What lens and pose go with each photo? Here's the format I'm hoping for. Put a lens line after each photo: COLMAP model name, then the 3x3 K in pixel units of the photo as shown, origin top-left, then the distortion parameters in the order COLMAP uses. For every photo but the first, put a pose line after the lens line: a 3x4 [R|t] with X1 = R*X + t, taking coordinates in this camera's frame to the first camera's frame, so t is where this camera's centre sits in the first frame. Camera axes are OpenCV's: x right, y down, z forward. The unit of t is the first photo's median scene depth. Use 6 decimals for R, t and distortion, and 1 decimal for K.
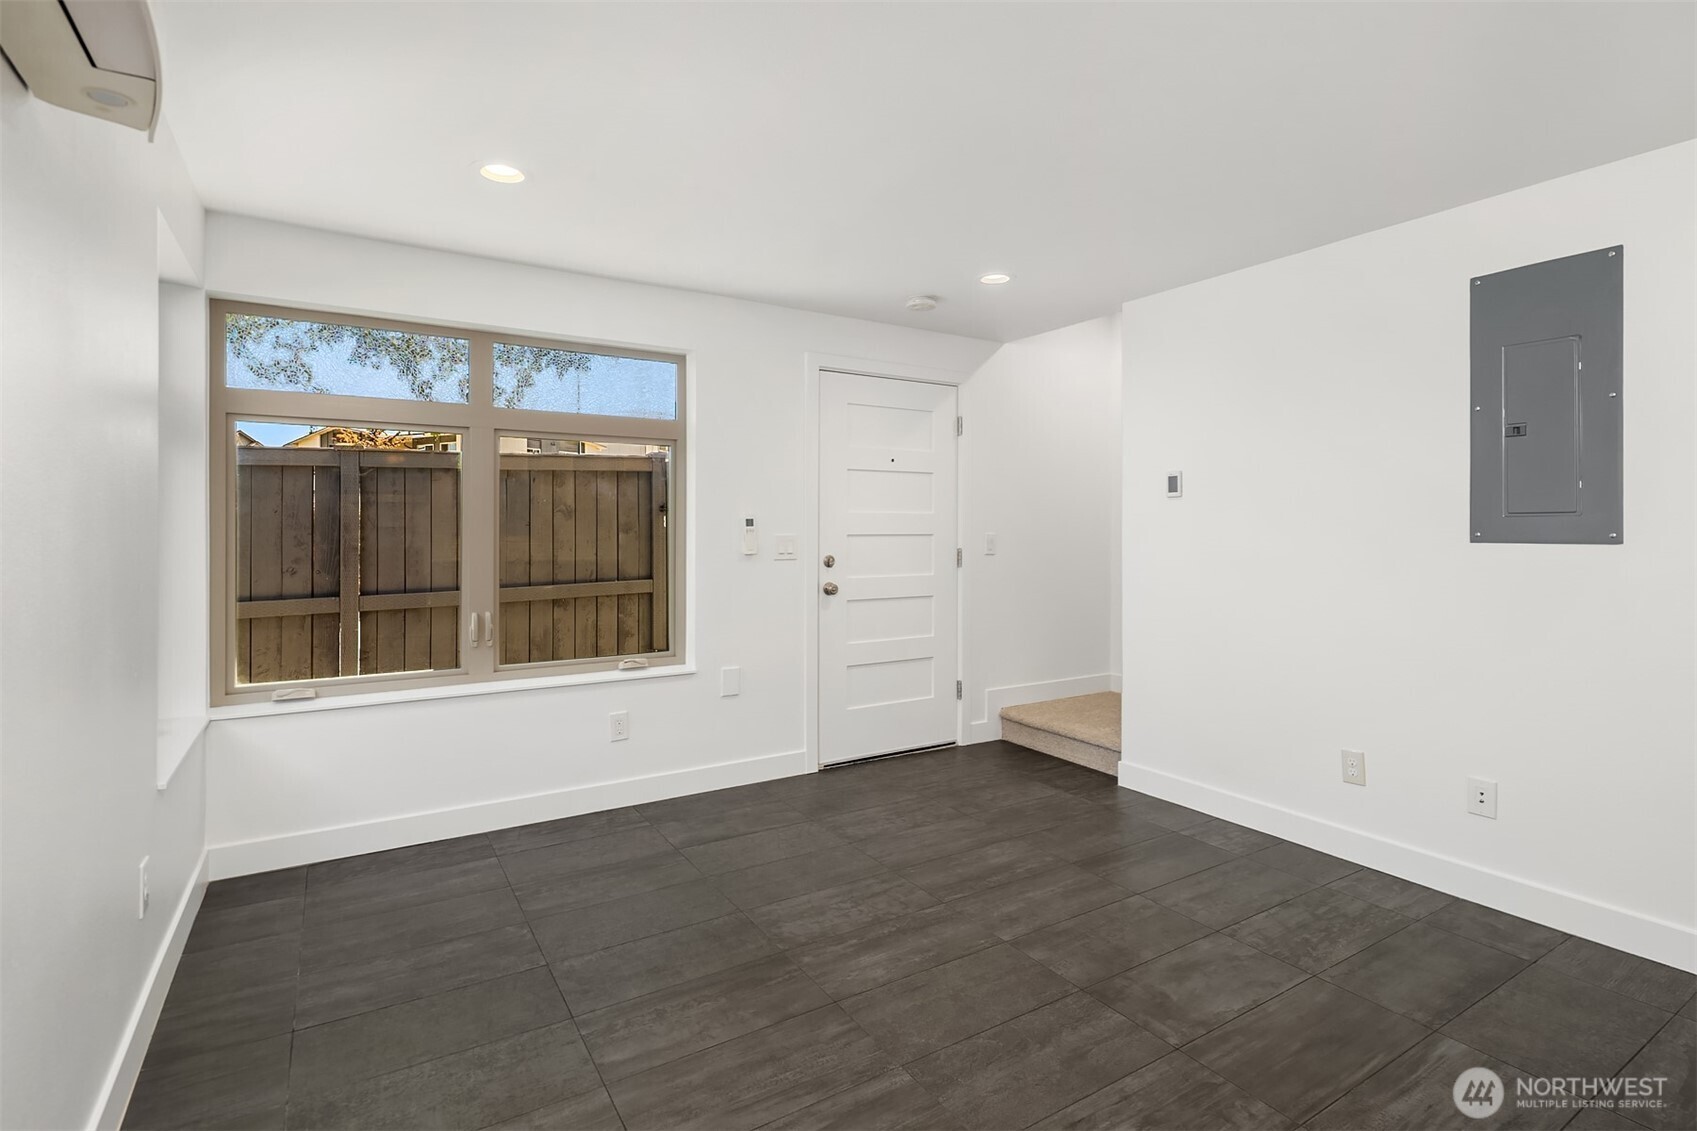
lens RADIAL K [[810.2, 0, 855.9], [0, 810.2, 528.5], [0, 0, 1]] dist [-0.000665, -0.000537]
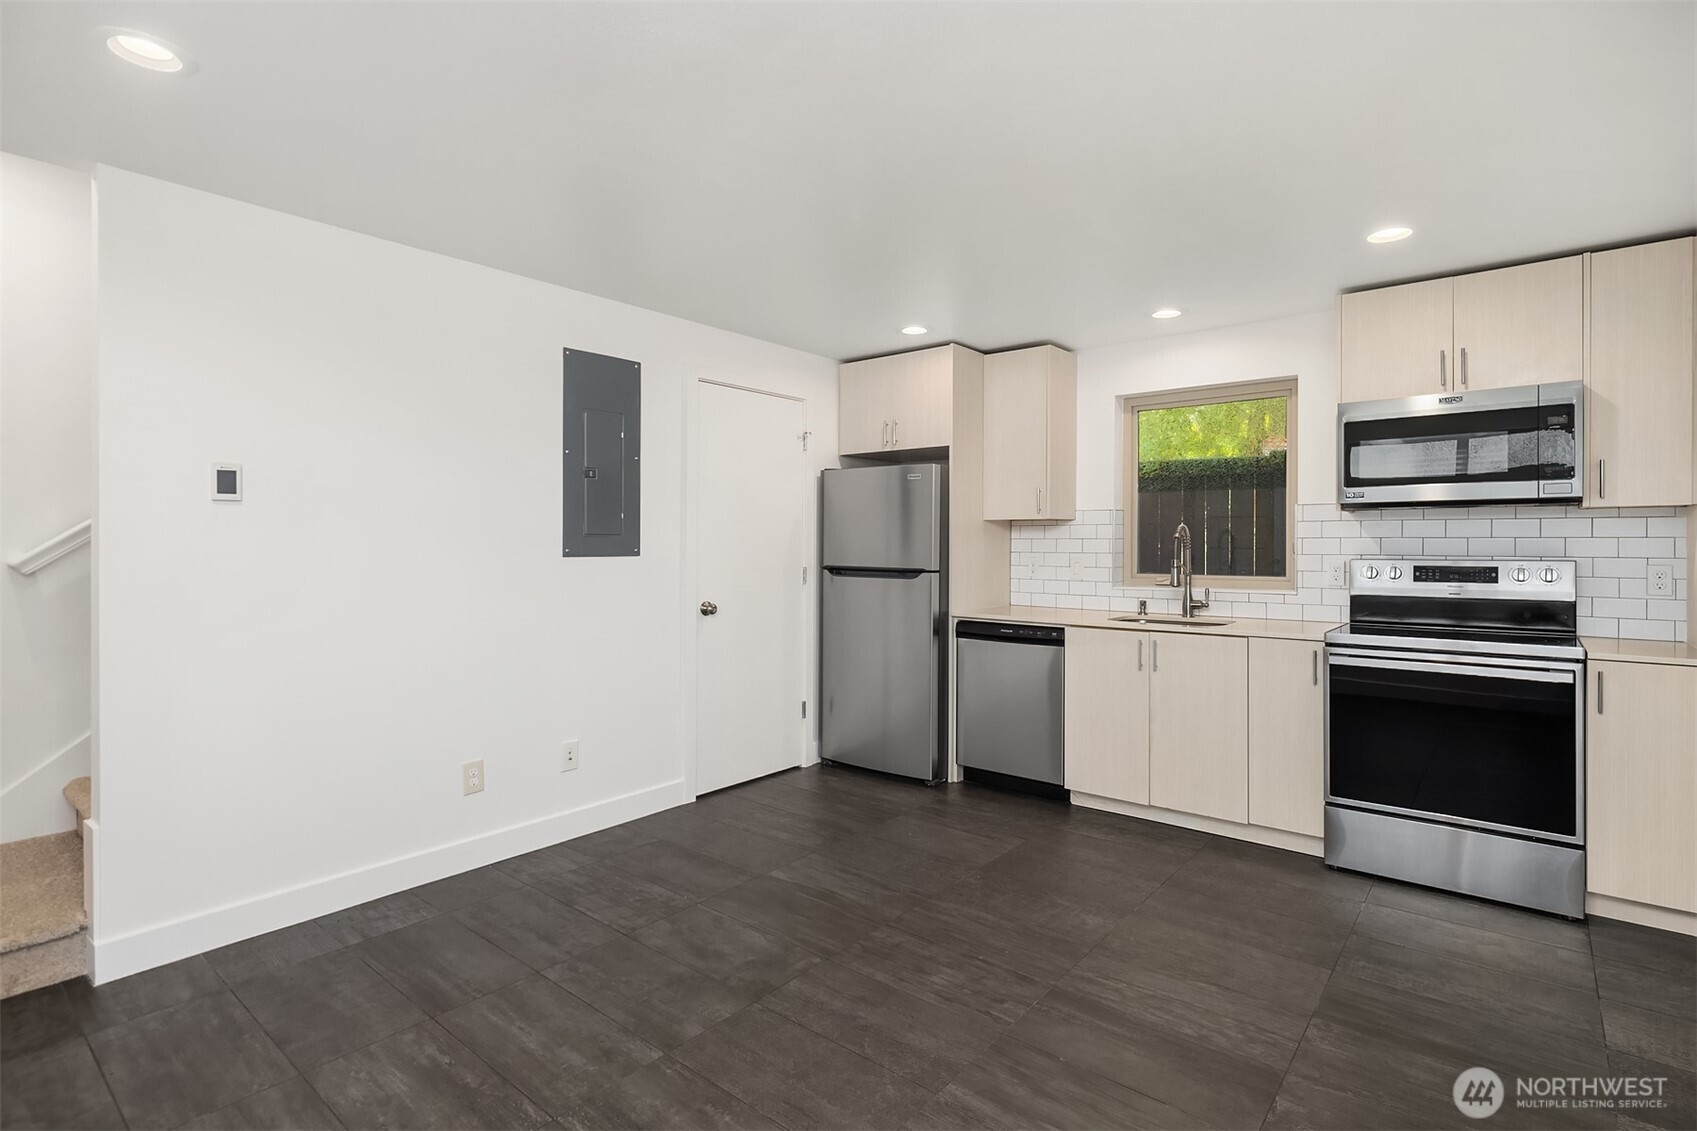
lens RADIAL K [[814.1, 0, 853.5], [0, 814.1, 548.9], [0, 0, 1]] dist [0.001186, 0.000107]
pose [[-0.309377, -0.005647, 0.950923, -0.657229], [-0.001016, 0.999984, 0.005608, -0.003401], [-0.950939, 0.000769, -0.309378, 1.084378]]
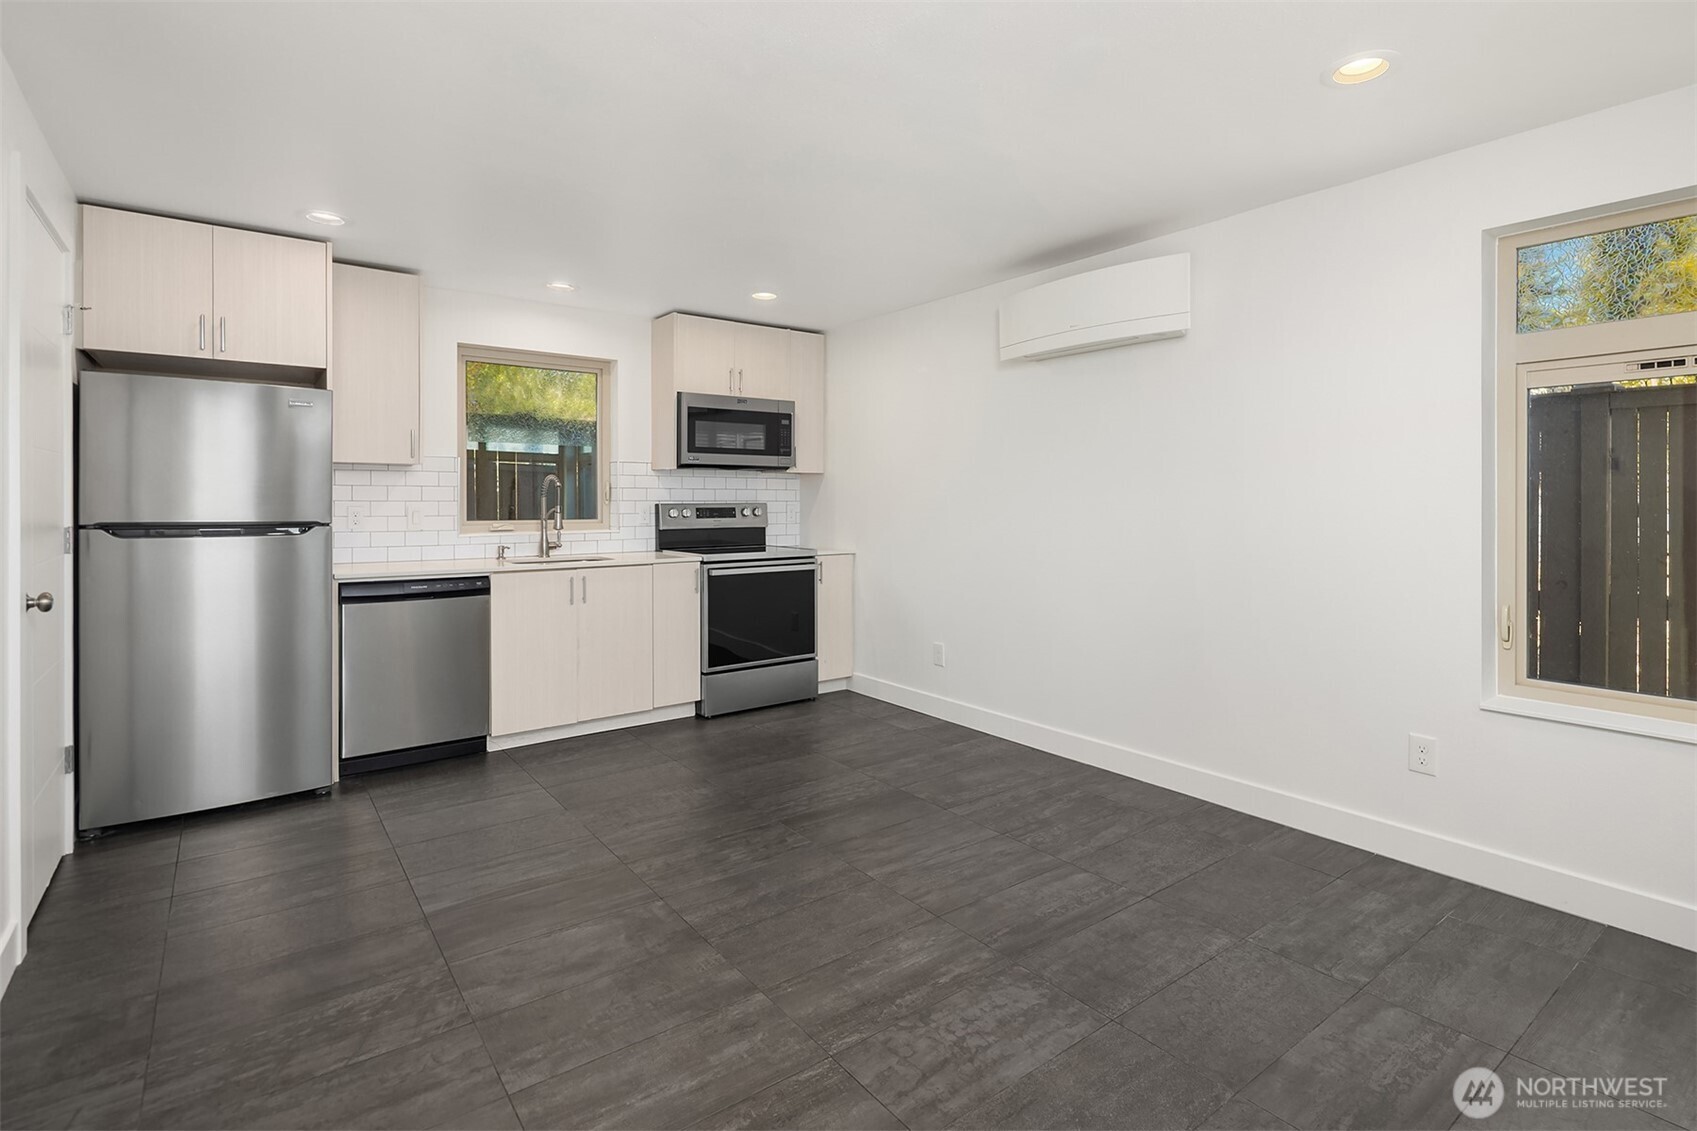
lens RADIAL K [[831.3, 0, 845.8], [0, 831.3, 497.1], [0, 0, 1]] dist [0.000662, -0.000024]
pose [[-0.997016, -0.002136, -0.077168, 0.167011], [-0.002016, 0.999997, -0.001636, 0.008307], [0.077171, -0.001476, -0.997017, 1.869556]]
